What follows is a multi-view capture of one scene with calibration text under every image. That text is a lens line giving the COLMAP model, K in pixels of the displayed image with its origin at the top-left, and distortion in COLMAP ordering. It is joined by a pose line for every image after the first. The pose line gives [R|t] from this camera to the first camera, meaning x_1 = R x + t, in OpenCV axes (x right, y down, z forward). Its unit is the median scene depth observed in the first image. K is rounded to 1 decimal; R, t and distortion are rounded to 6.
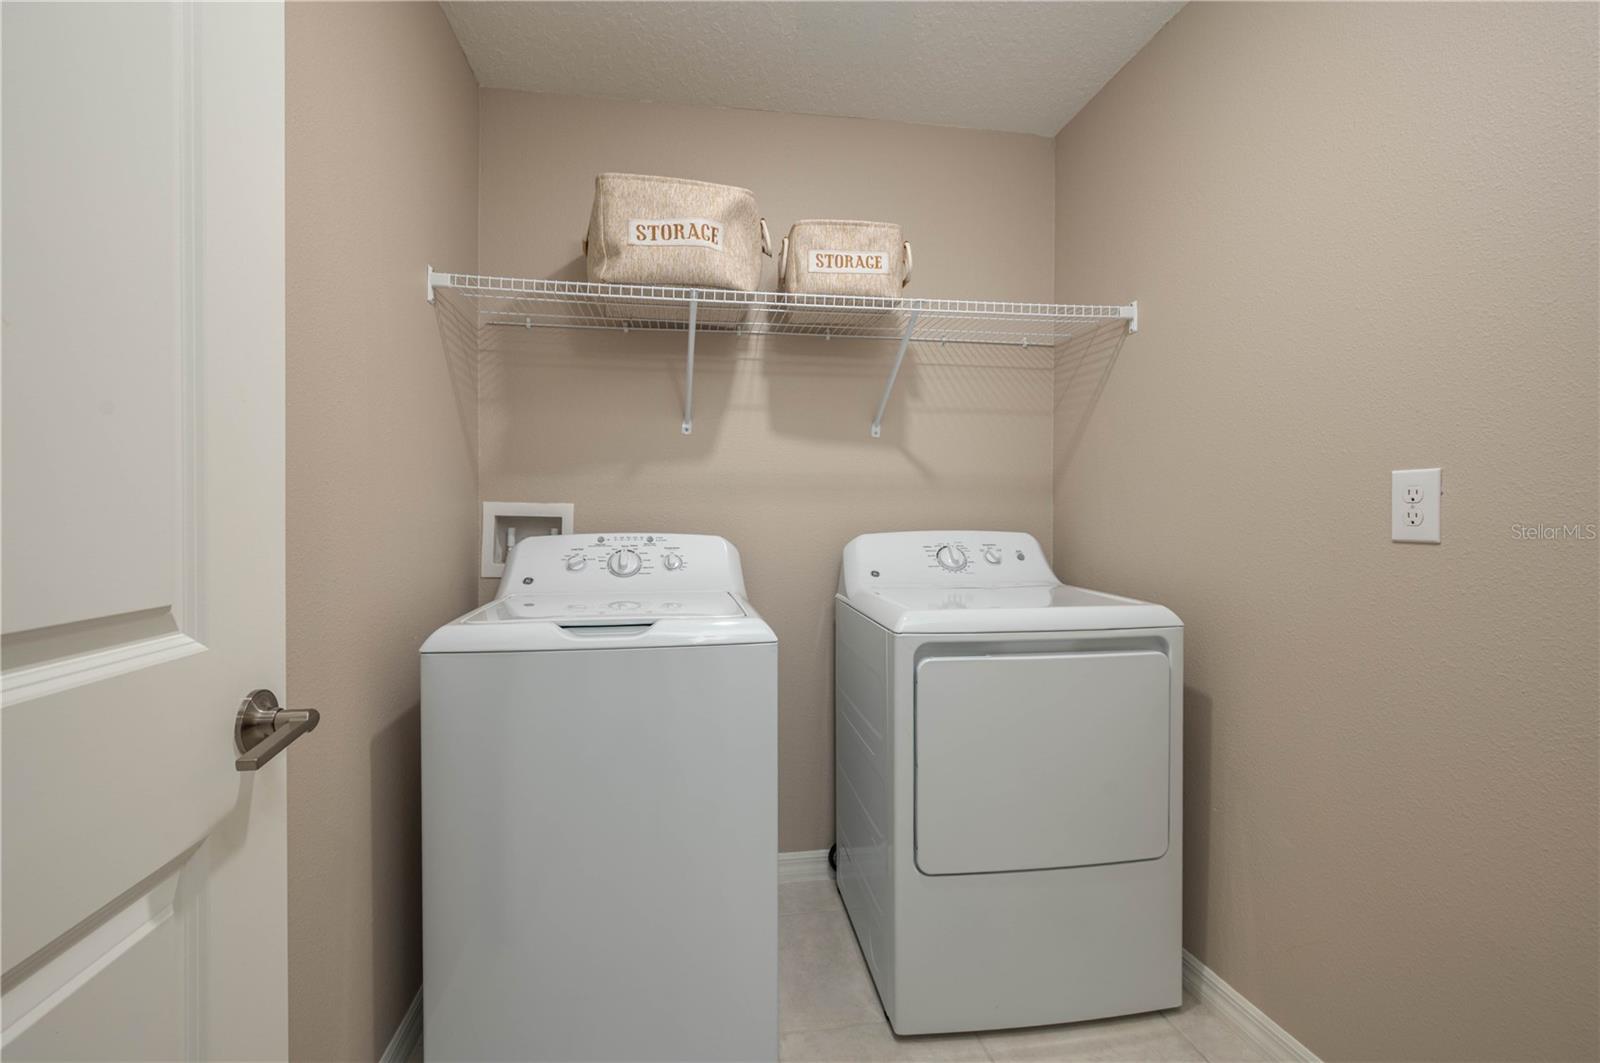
lens RADIAL K [[683.1, 0, 786.5], [0, 683.1, 522.2], [0, 0, 1]] dist [0.001092, 0.000362]
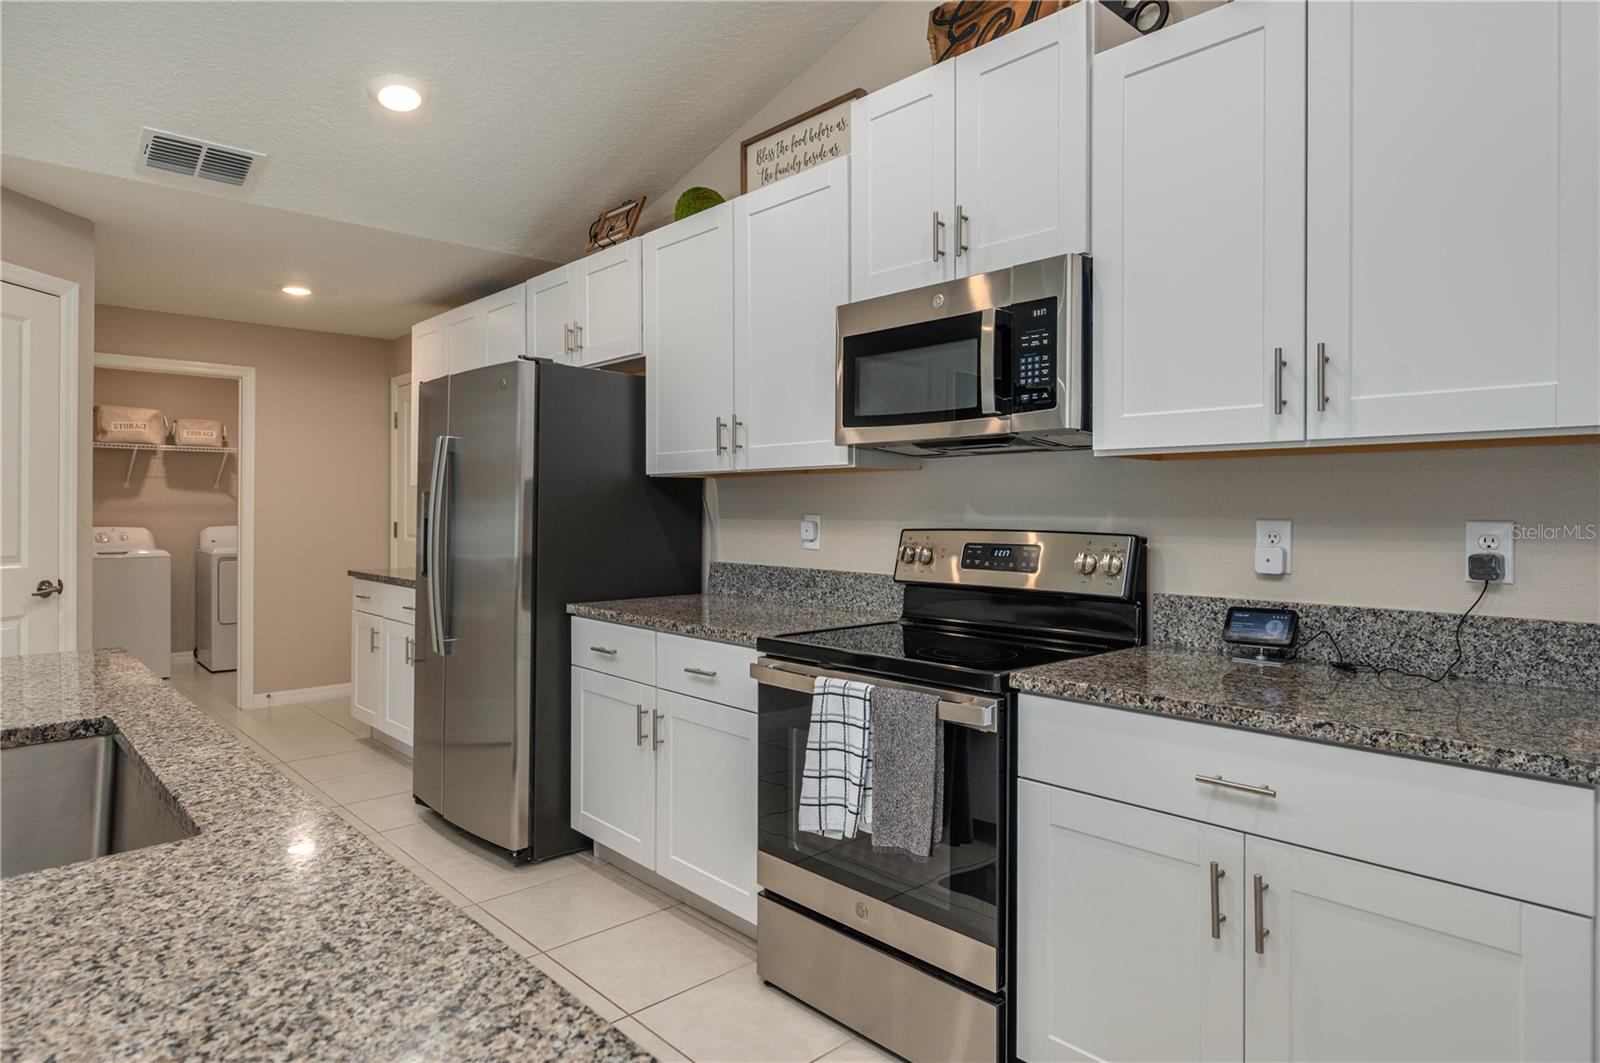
lens RADIAL K [[940.7, 0, 800.2], [0, 940.7, 510.6], [0, 0, 1]] dist [0.001593, 0.000474]
pose [[0.833975, 0.002082, 0.551799, 0.011259], [-0.000030, 0.999993, -0.003729, -0.035911], [-0.551803, 0.003093, 0.833969, -3.784635]]
